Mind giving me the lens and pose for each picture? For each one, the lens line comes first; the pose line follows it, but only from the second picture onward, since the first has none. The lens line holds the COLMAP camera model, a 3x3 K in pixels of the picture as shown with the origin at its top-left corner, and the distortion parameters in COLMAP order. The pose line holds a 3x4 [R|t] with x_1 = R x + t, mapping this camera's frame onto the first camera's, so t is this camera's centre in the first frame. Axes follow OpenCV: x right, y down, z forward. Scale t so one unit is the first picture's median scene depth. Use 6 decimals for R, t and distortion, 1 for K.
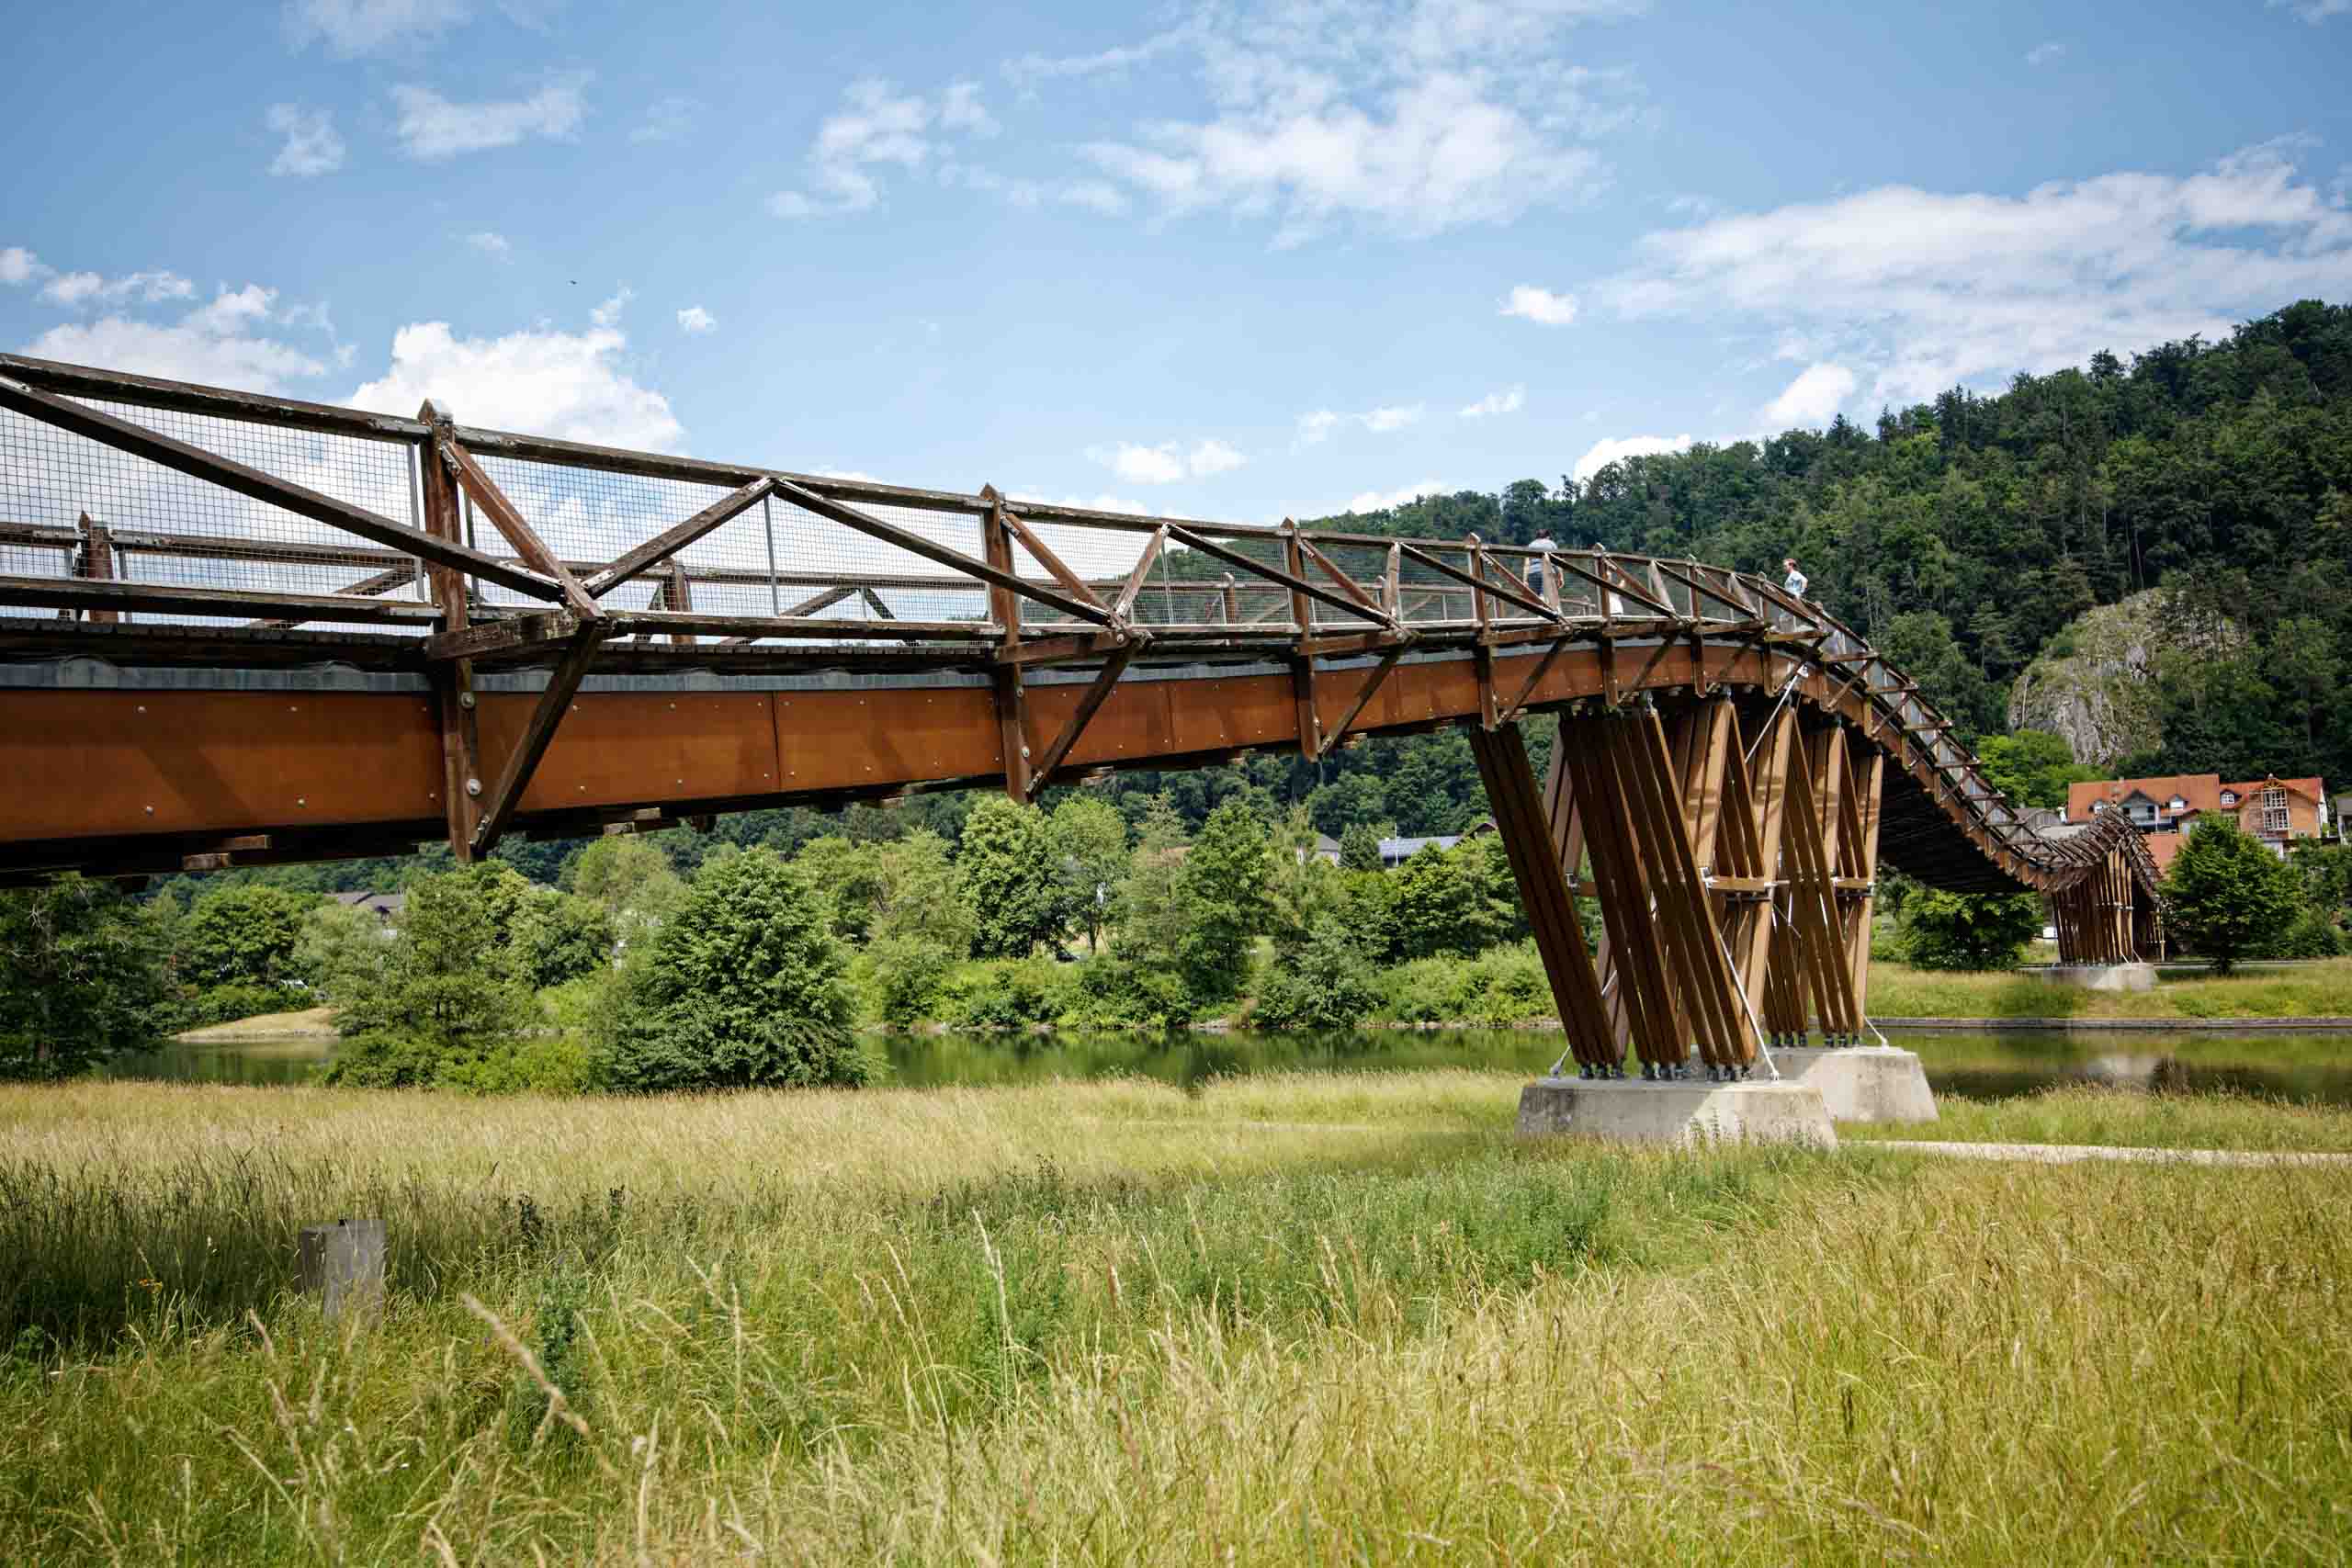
lens RADIAL K [[1702.6, 0, 1199.4], [0, 1702.6, 788.5], [0, 0, 1]] dist [0.000247, 0.009499]
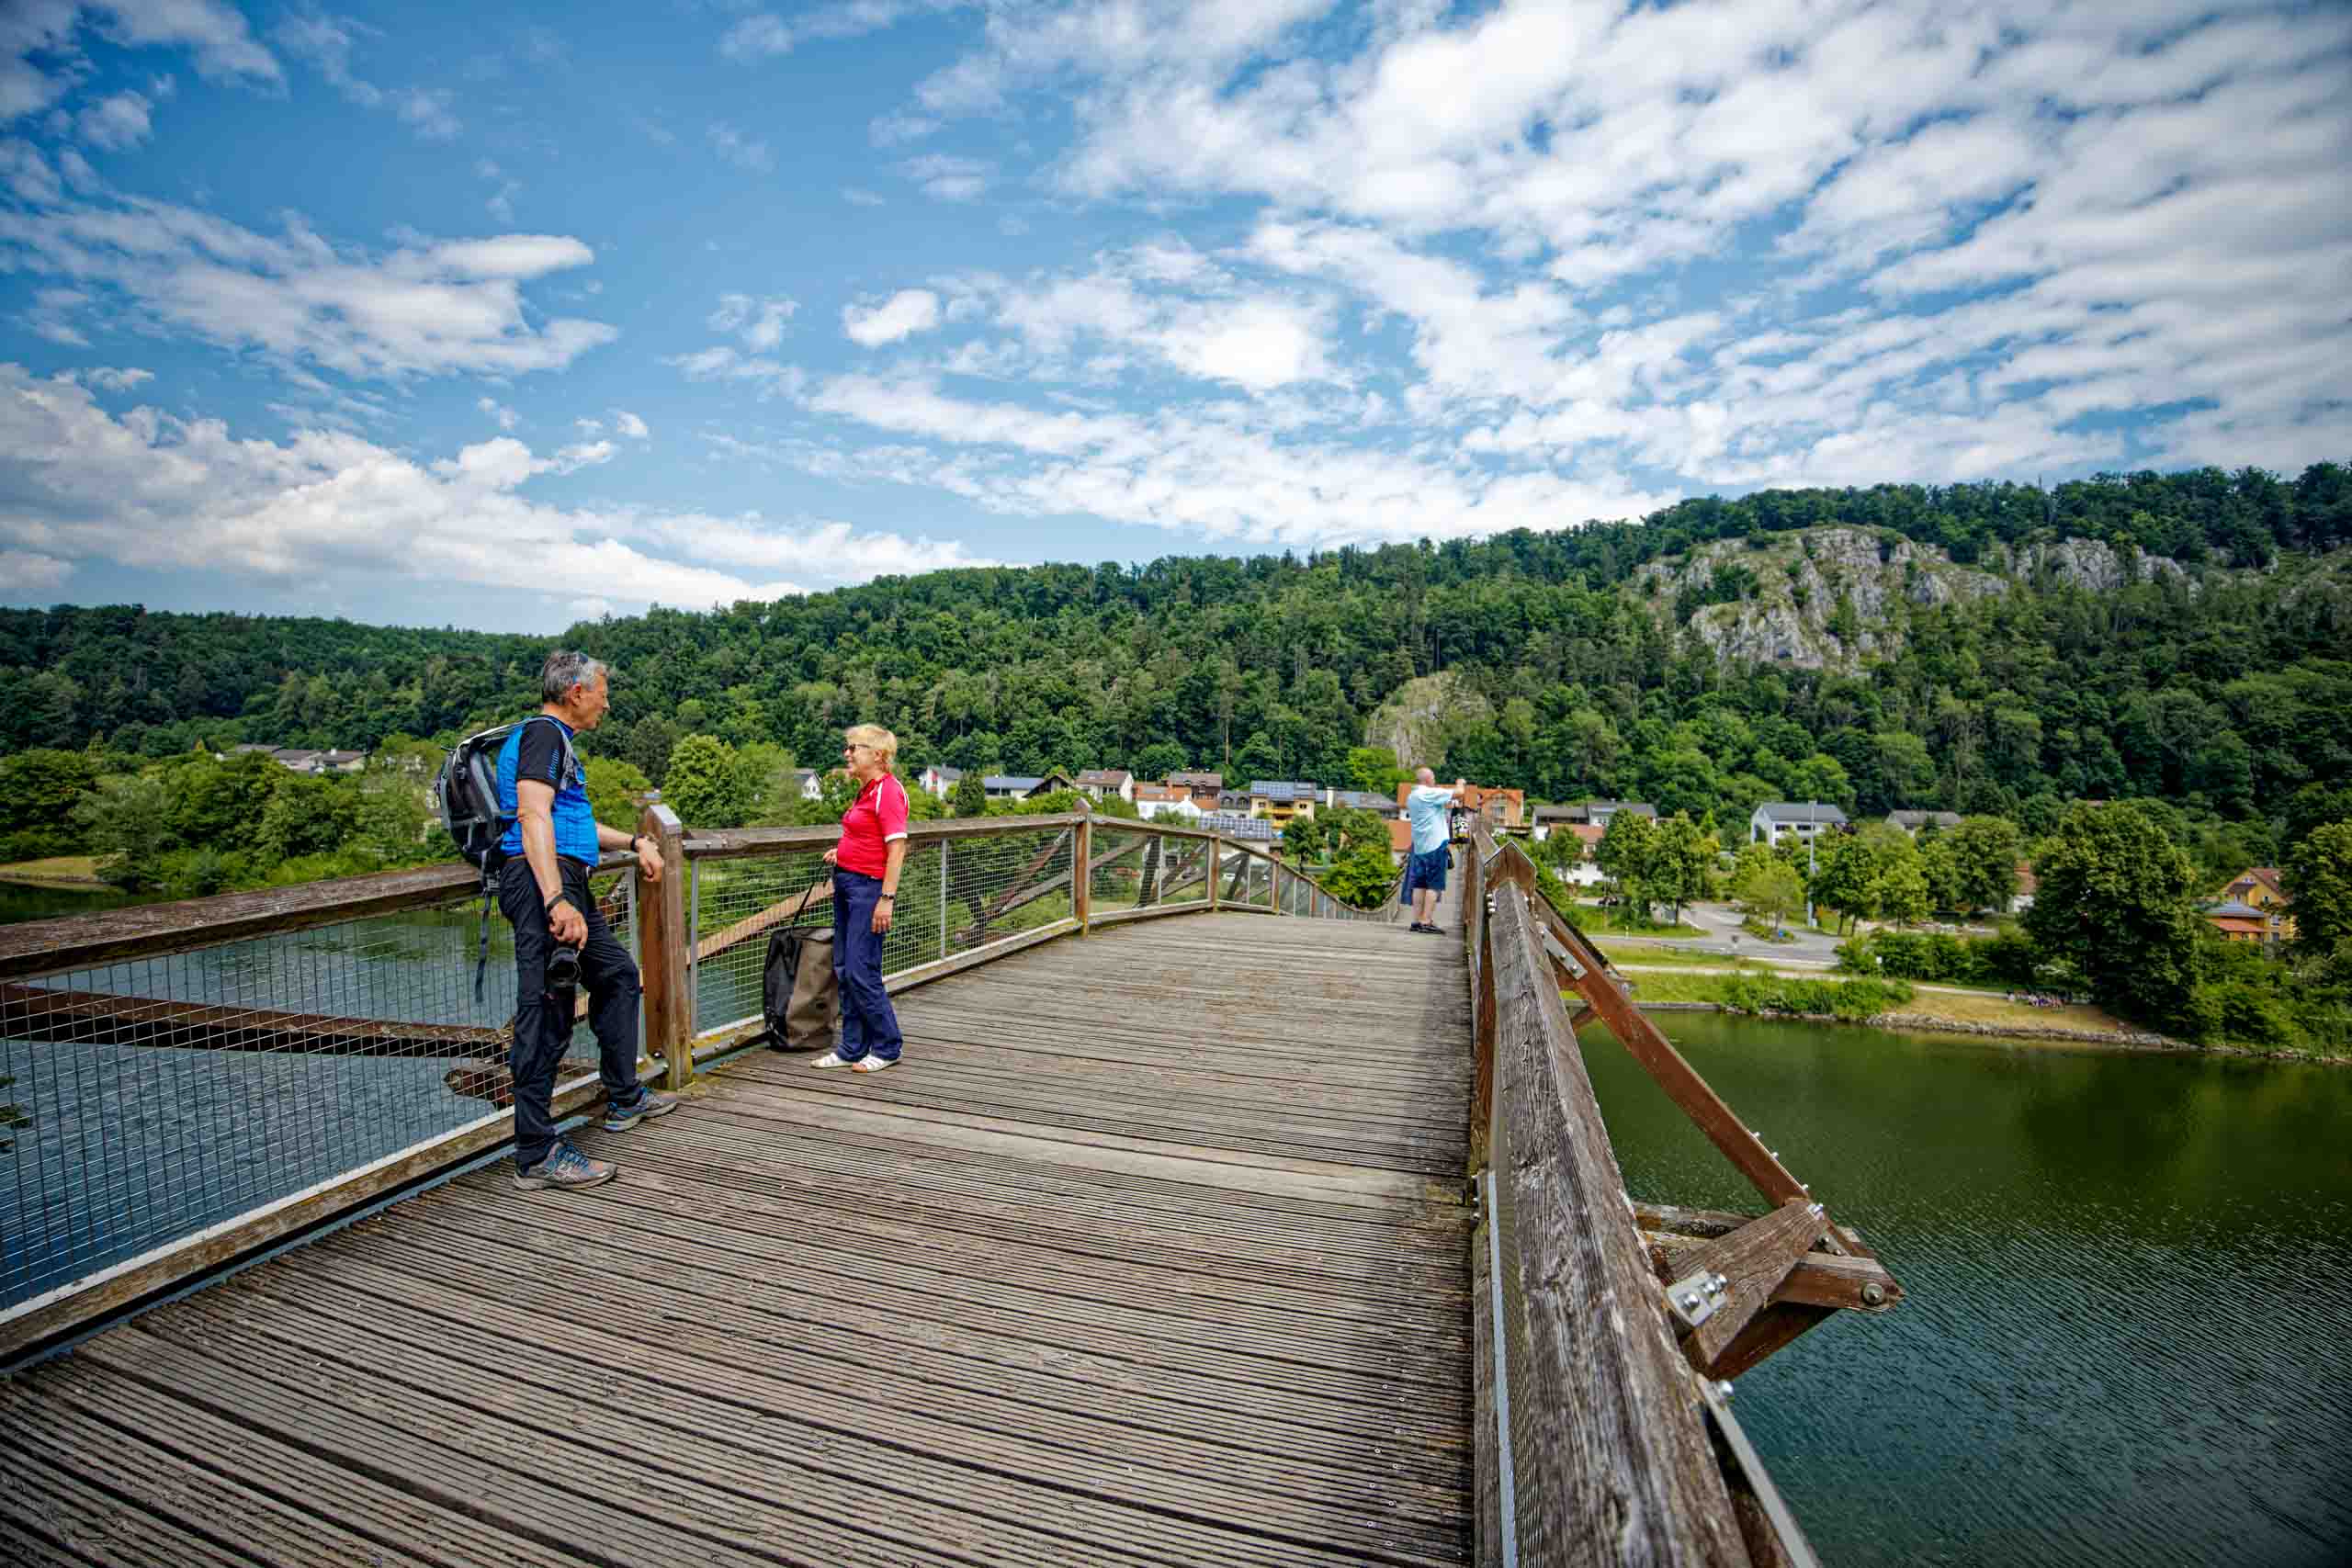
lens RADIAL K [[983.3, 0, 1193.7], [0, 983.3, 773.1], [0, 0, 1]] dist [-0.047437, 0.001730]
pose [[0.955075, 0.082481, 0.284654, 0.025792], [-0.093693, 0.995262, 0.025974, -0.013556], [-0.281163, -0.051477, 0.958279, 0.086372]]
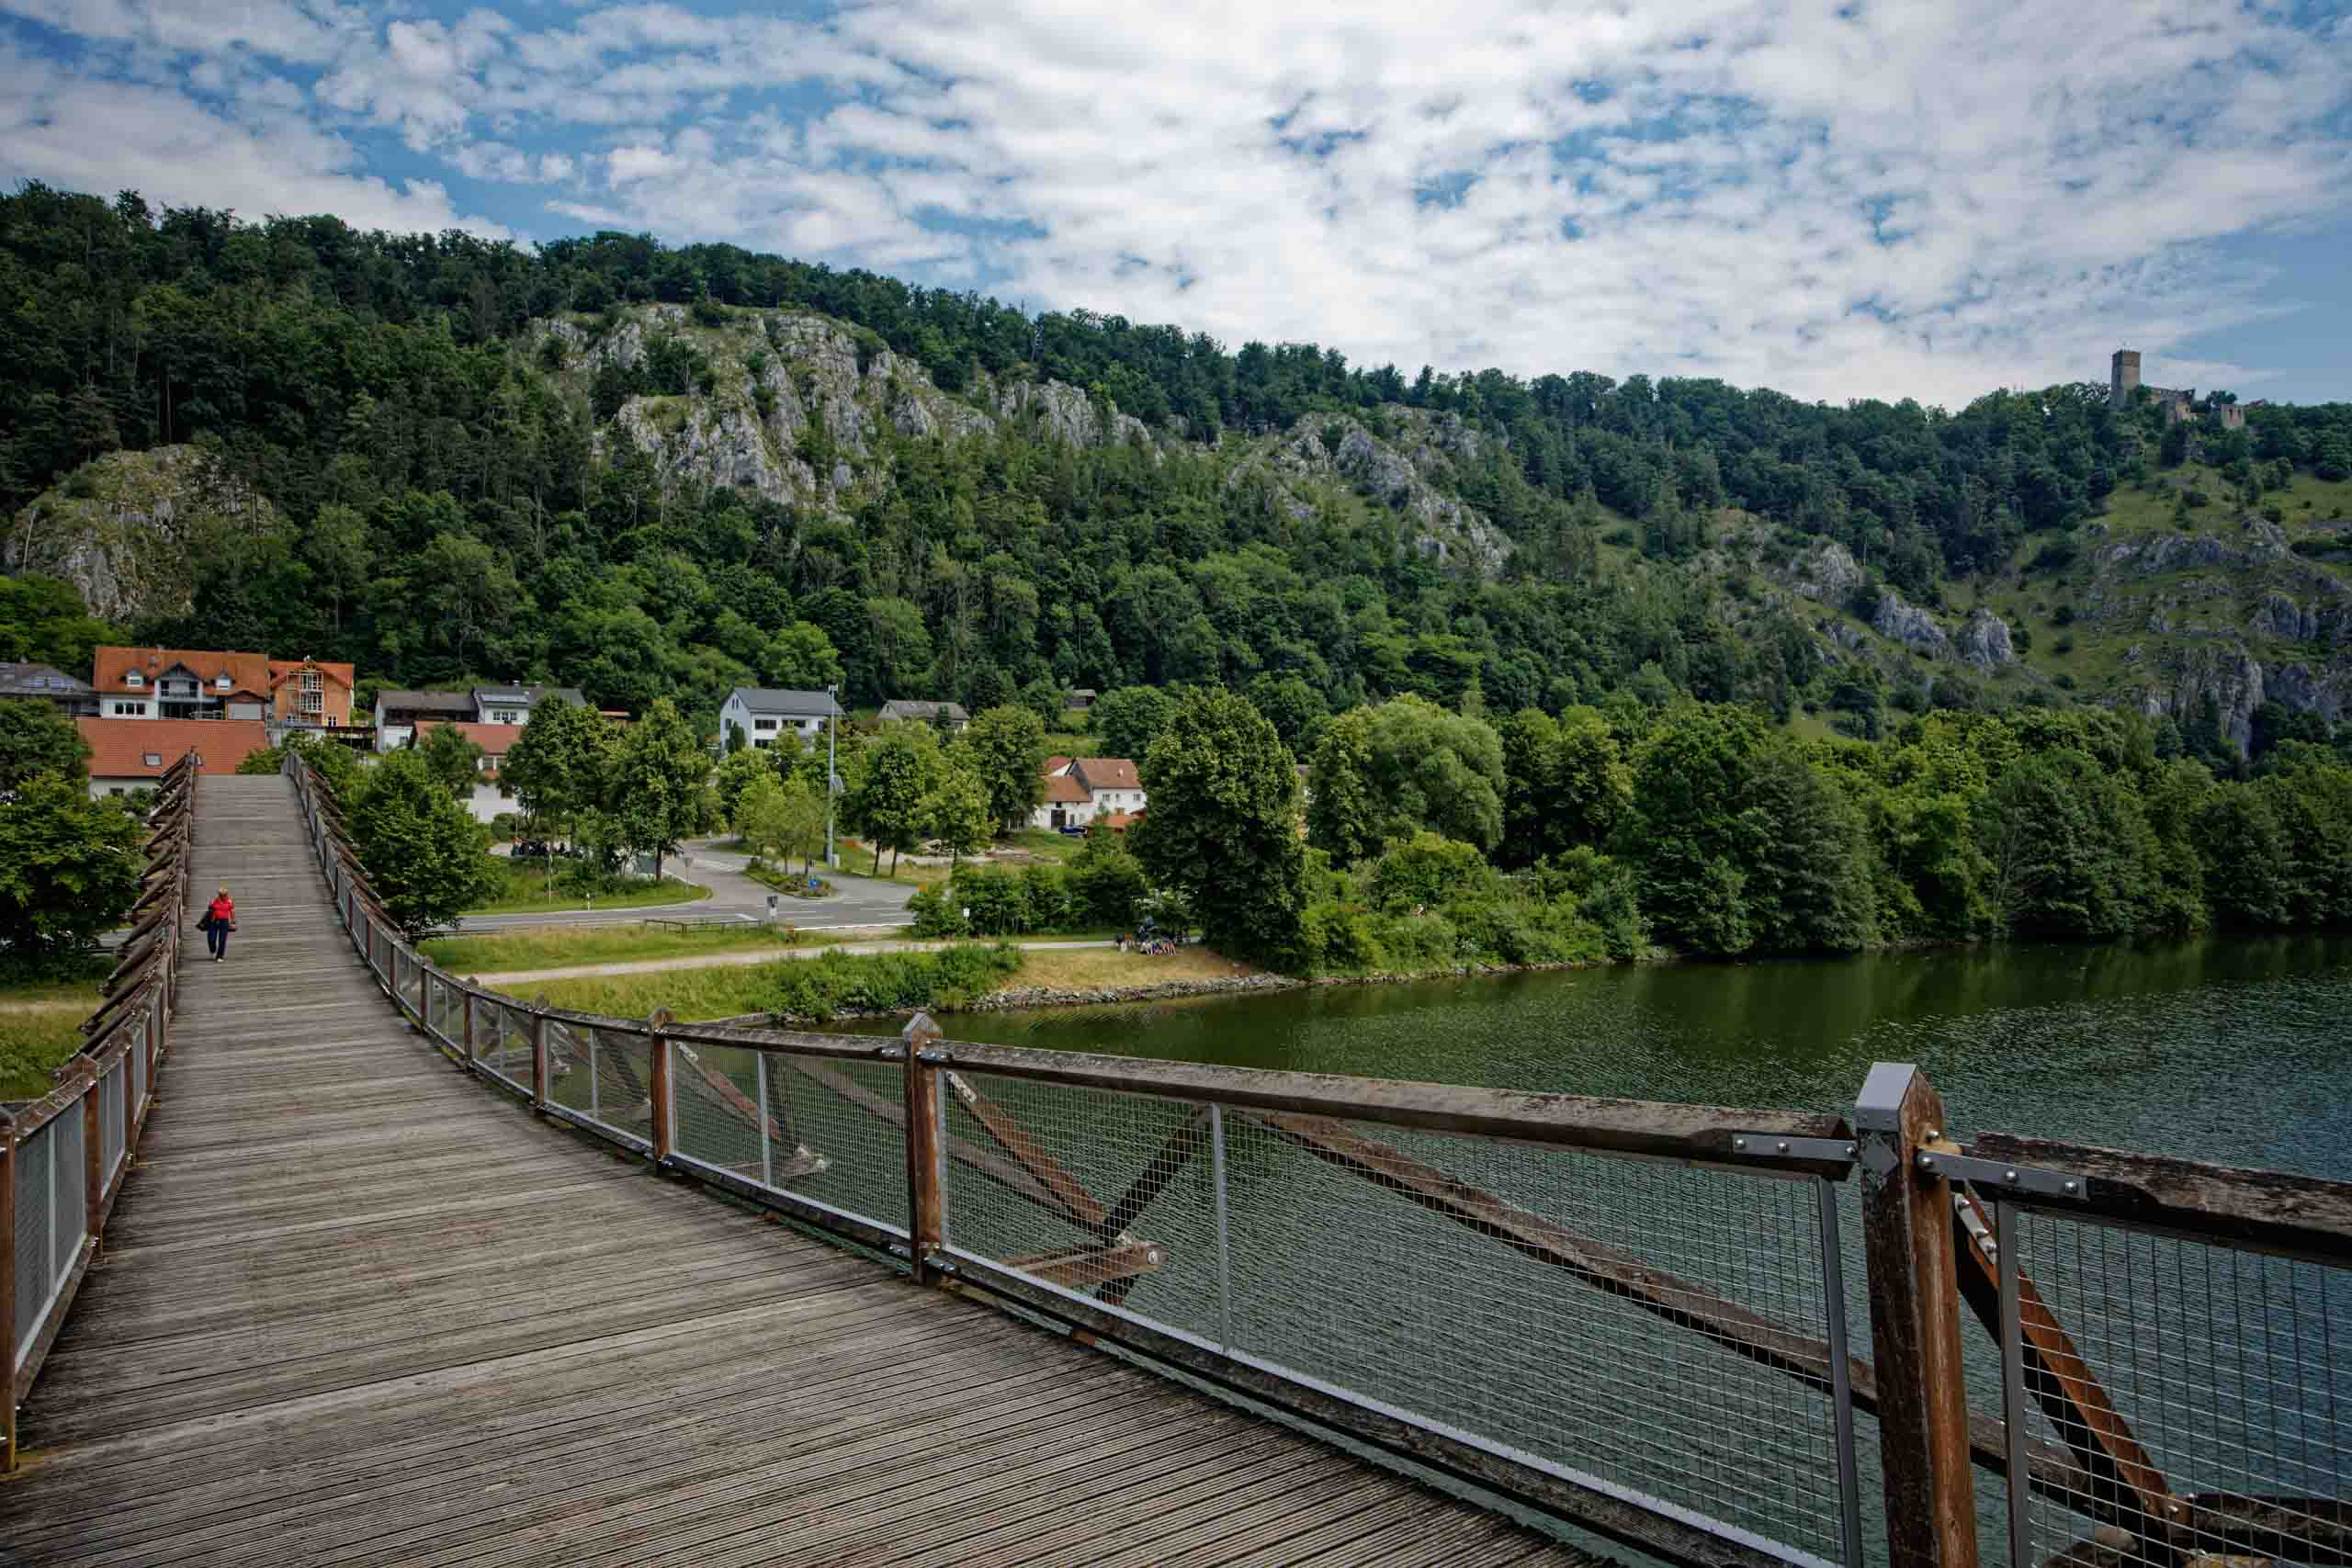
lens RADIAL K [[1442.8, 0, 1165.6], [0, 1442.8, 774.6], [0, 0, 1]] dist [-0.015816, 0.009824]
pose [[0.410126, 0.023839, 0.911717, 0.046708], [-0.109339, 0.993734, 0.023202, -0.010237], [-0.905451, -0.109202, 0.410163, 0.137417]]
